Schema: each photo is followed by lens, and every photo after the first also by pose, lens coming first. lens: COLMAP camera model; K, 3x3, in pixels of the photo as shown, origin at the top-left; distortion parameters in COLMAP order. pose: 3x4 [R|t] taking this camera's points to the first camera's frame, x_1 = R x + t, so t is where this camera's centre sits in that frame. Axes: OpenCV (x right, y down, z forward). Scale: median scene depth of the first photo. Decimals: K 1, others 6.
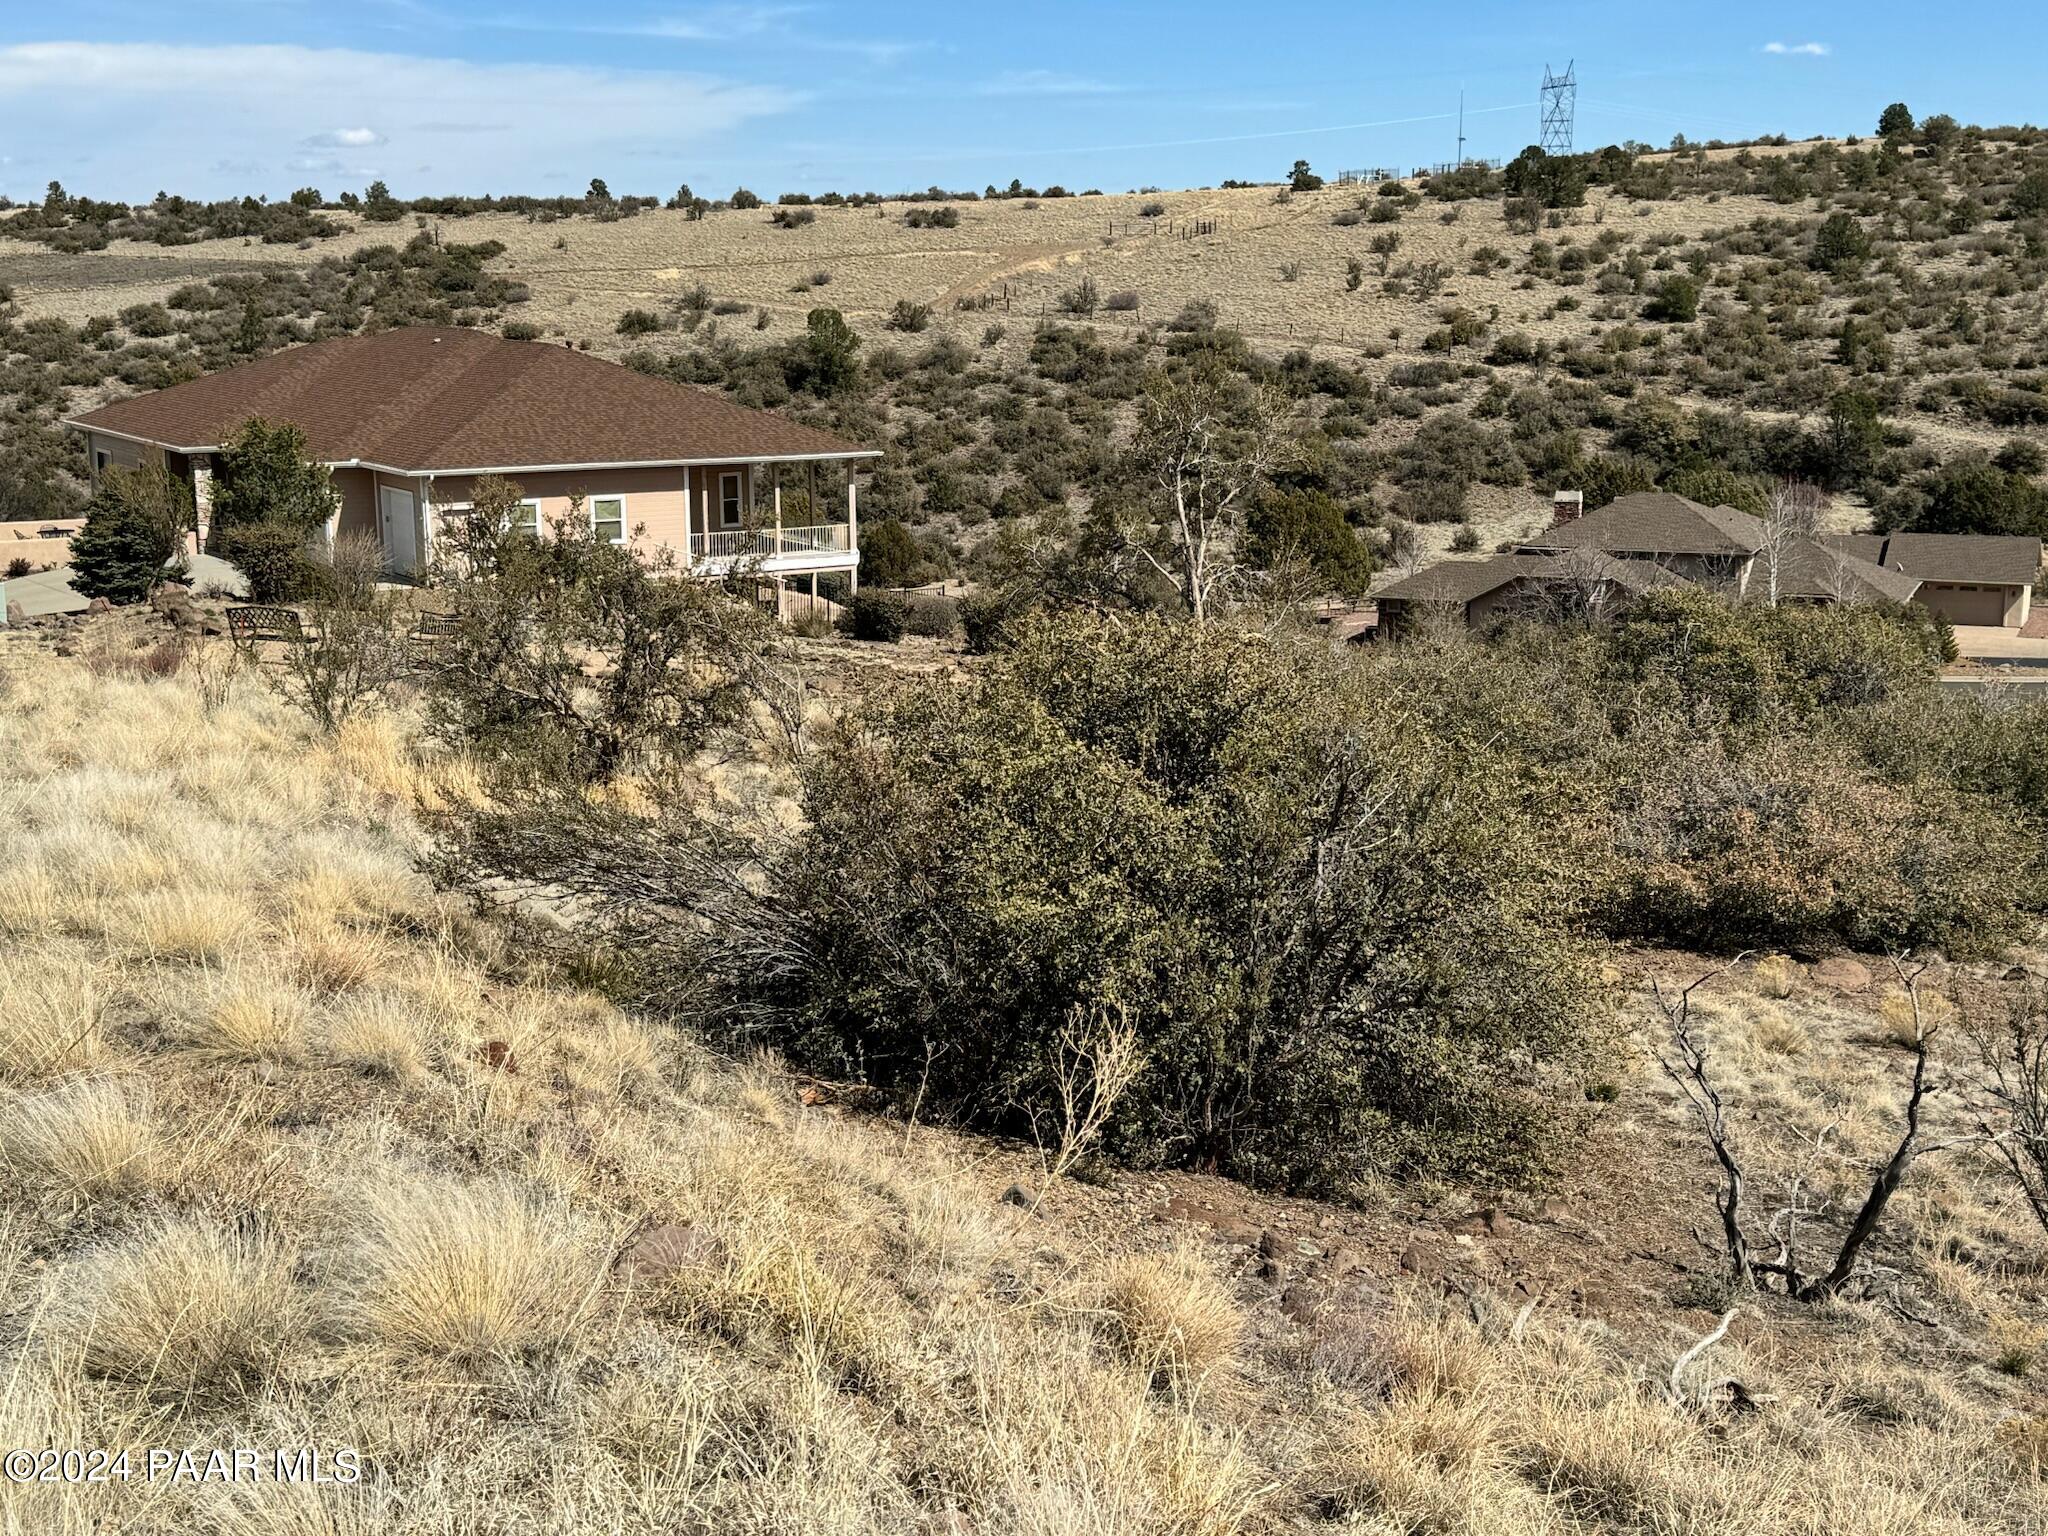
lens RADIAL K [[2597.2, 0, 1034.8], [0, 2597.2, 773.8], [0, 0, 1]] dist [0.229685, -0.563873]
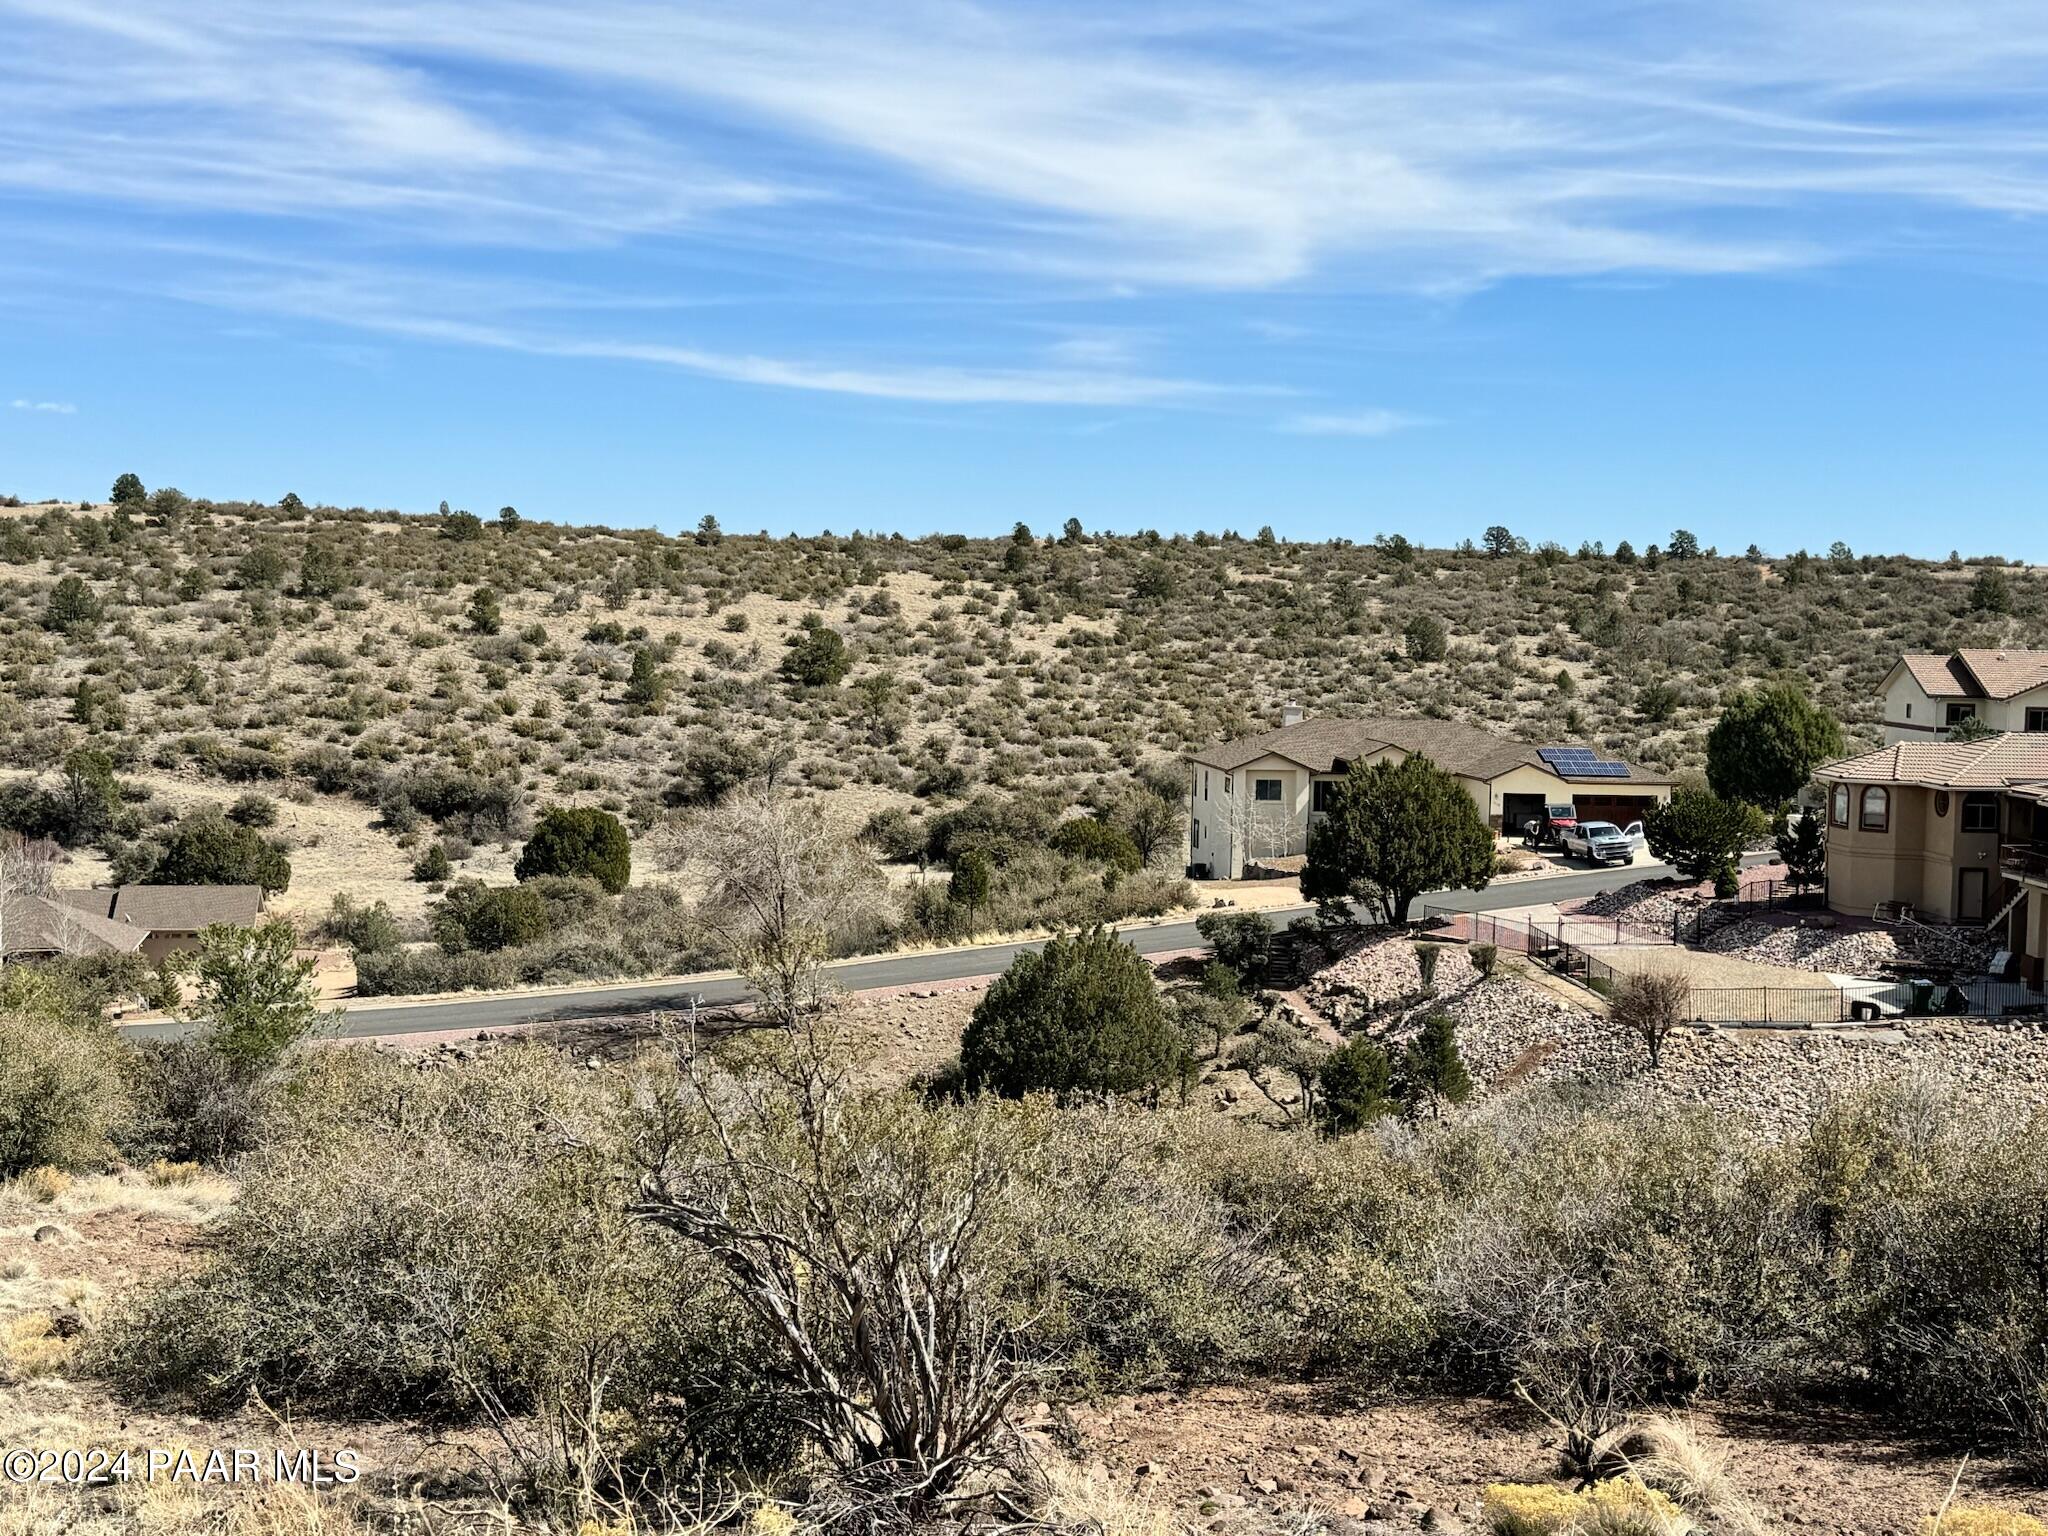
lens RADIAL K [[2597.2, 0, 1034.8], [0, 2597.2, 773.8], [0, 0, 1]] dist [0.229685, -0.563873]
pose [[0.809275, -0.011854, 0.587310, 0.002361], [0.089069, 0.990713, -0.102735, 0.002746], [-0.580638, 0.135452, 0.802816, -0.032683]]
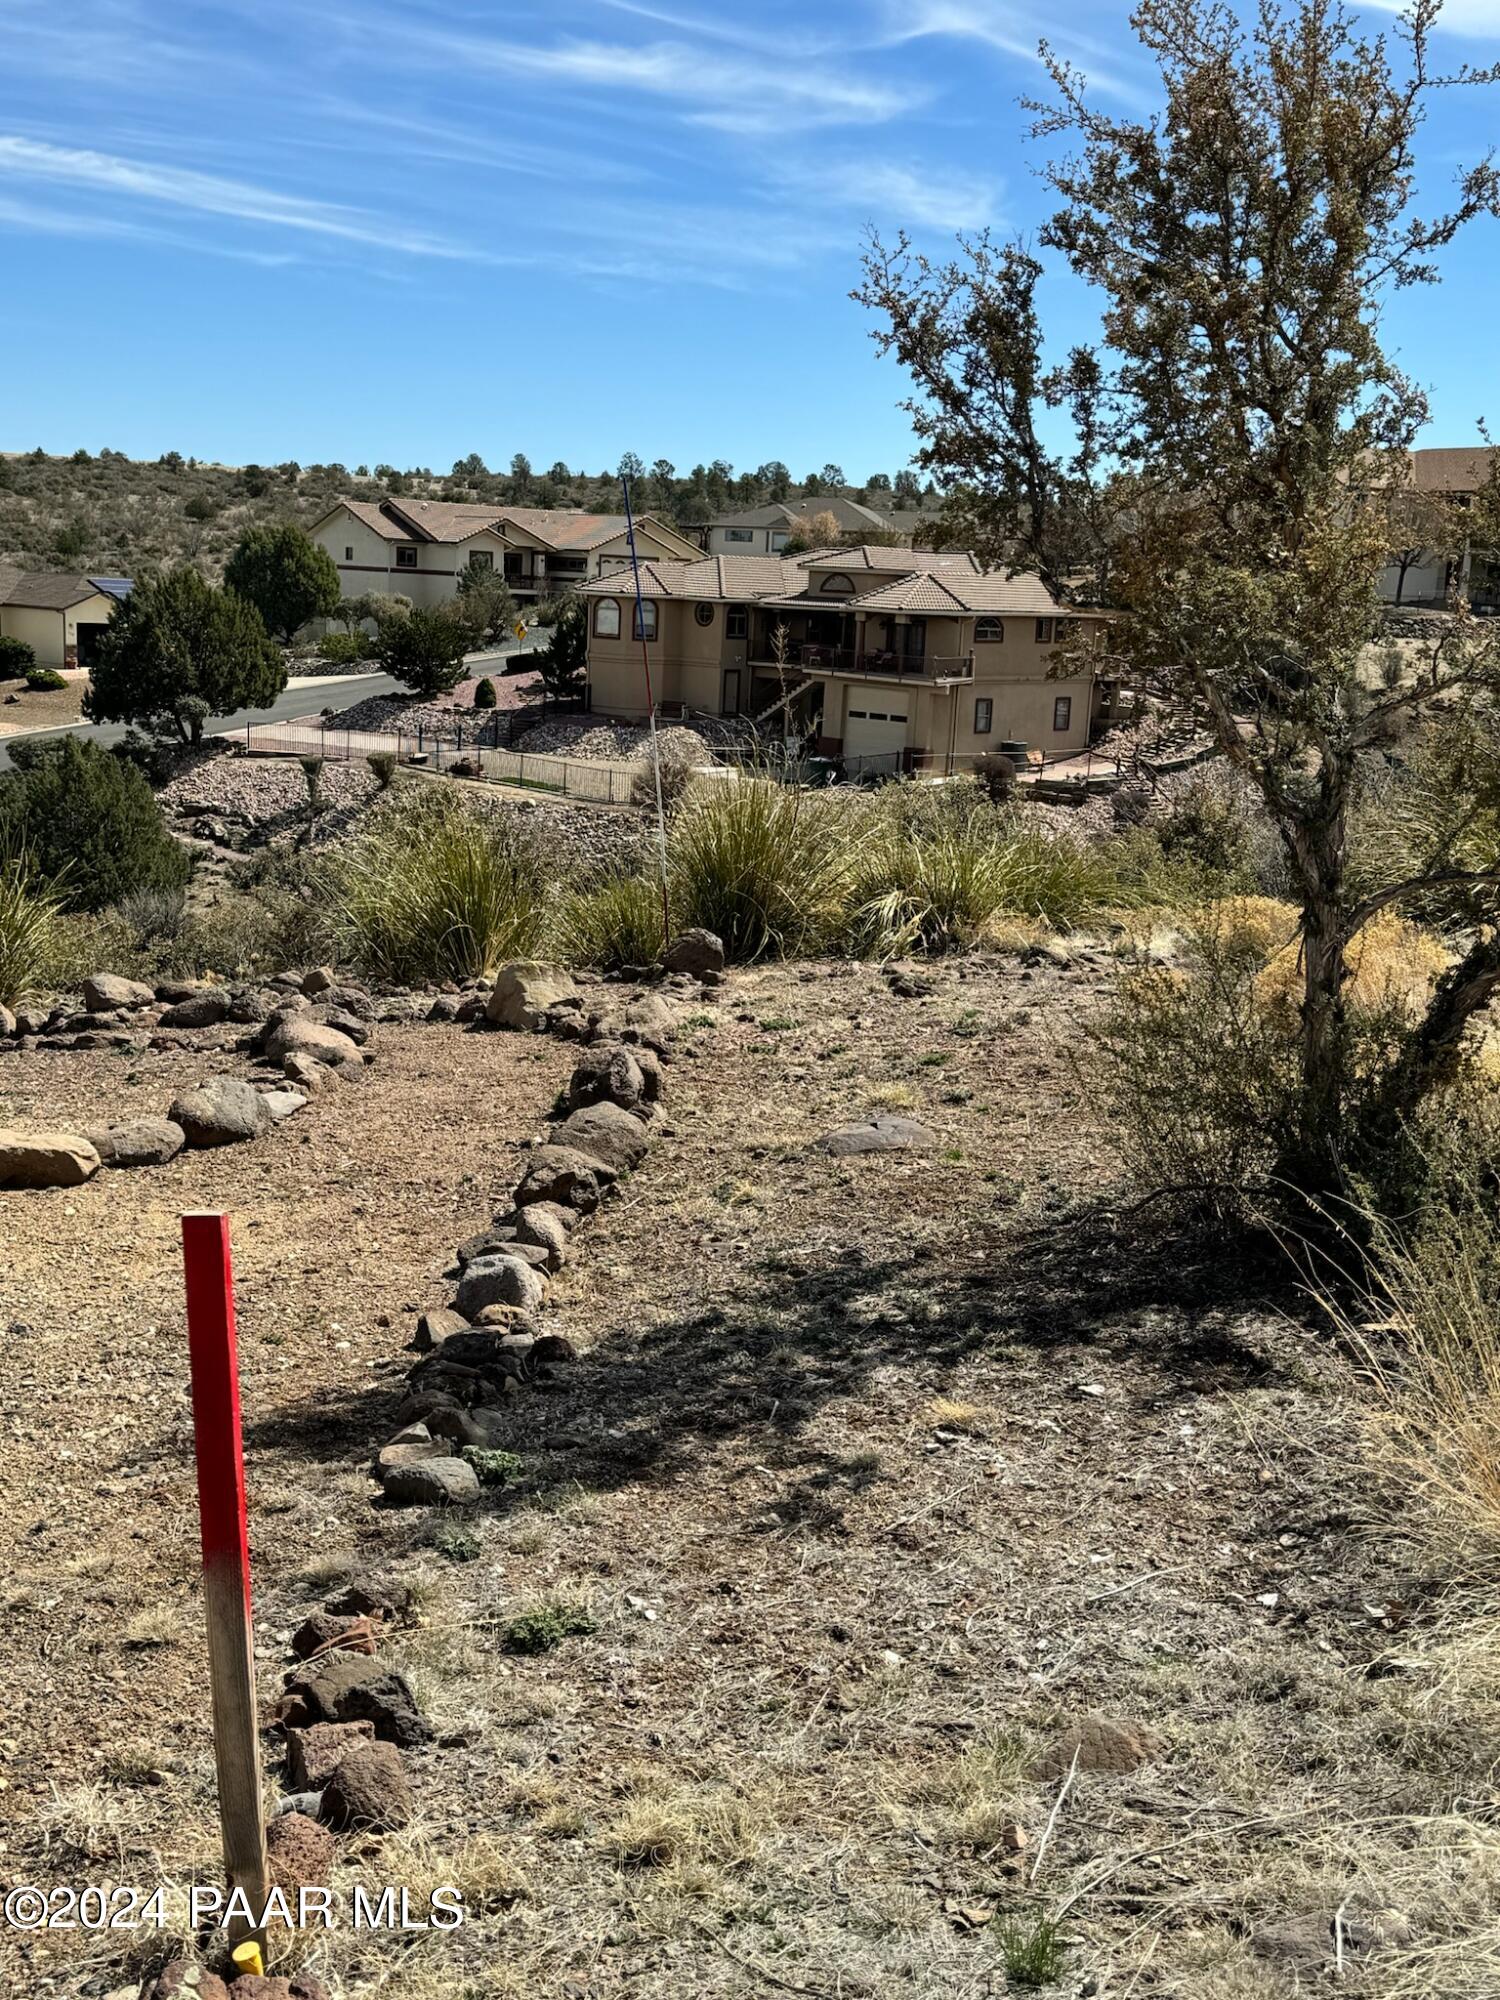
lens RADIAL K [[2233.5, 0, 750.0], [0, 2233.5, 1000.0], [0, 0, 1]] dist [0.200870, -0.490201]
pose [[0.166992, -0.165264, 0.972009, -0.050469], [0.147247, 0.978976, 0.141151, -0.010477], [-0.974901, 0.119554, 0.187816, 0.142939]]
